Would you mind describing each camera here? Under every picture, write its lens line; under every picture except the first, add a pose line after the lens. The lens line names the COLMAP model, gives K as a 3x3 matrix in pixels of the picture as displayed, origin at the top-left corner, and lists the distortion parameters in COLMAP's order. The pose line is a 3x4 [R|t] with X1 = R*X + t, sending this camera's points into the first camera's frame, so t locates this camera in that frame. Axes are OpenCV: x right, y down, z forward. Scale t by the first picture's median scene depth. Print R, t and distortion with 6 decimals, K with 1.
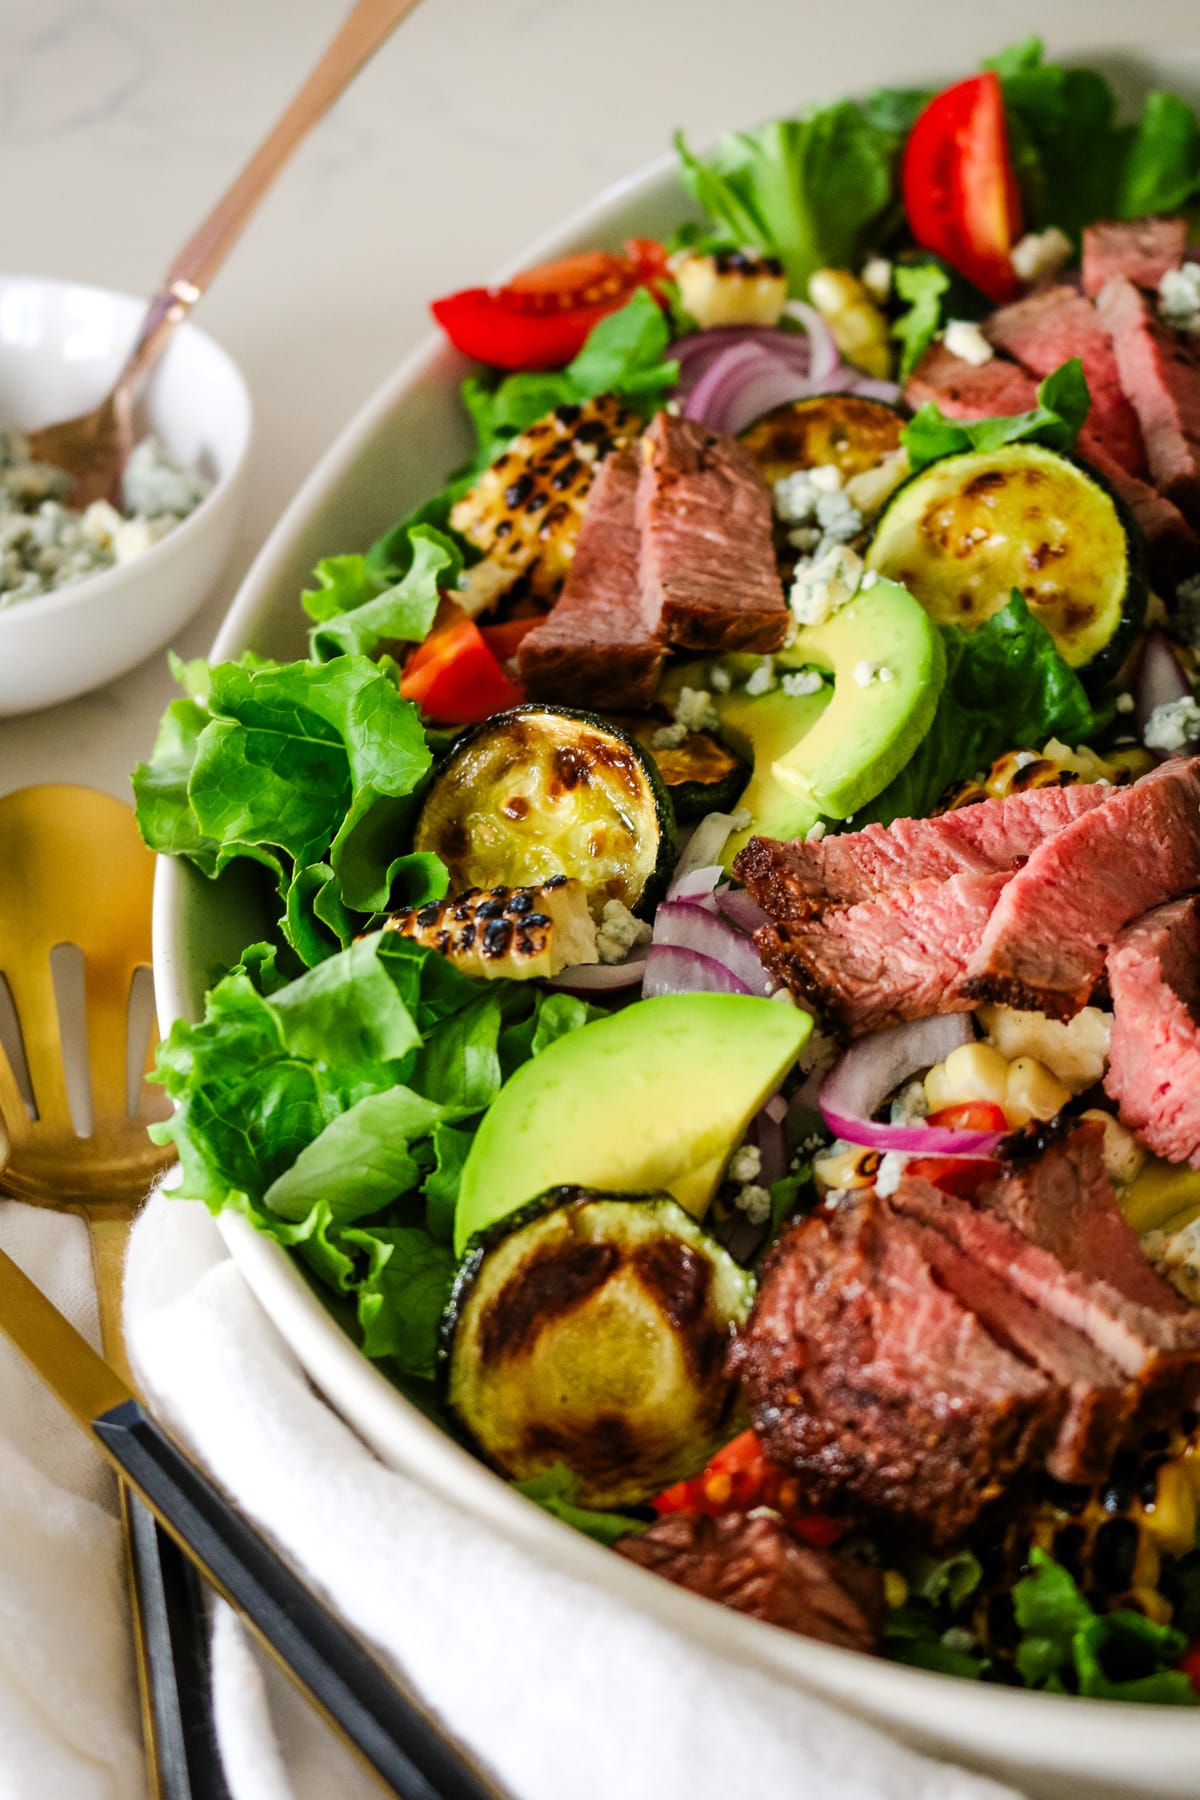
lens RADIAL K [[3243.7, 0, 598.9], [0, 3243.7, 1065.6], [0, 0, 1]] dist [-0.061890, -0.057915]
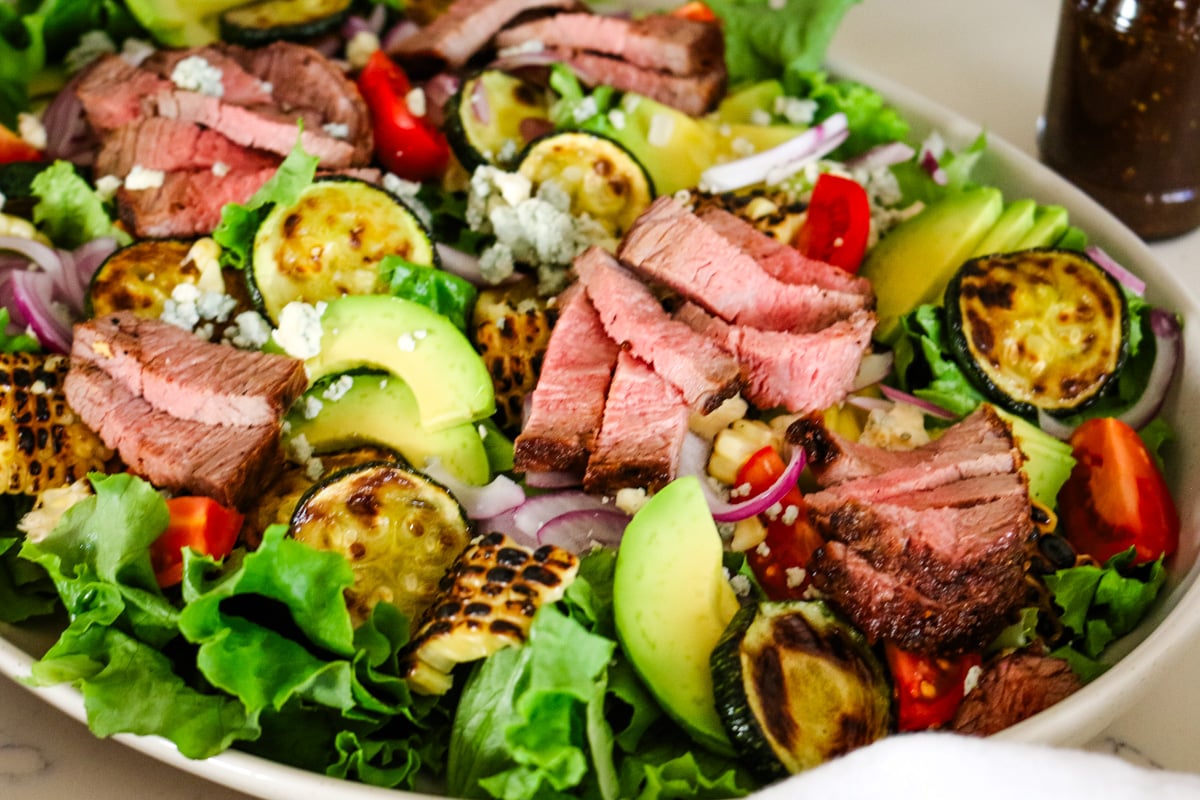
lens RADIAL K [[2162.5, 0, 600.0], [0, 2162.5, 400.0], [0, 0, 1]] dist [-0.061890, -0.057915]
pose [[0.454122, -0.595411, 0.662767, -0.611043], [0.624474, 0.743299, 0.239874, -0.312034], [-0.635457, 0.304948, 0.709366, 0.253305]]
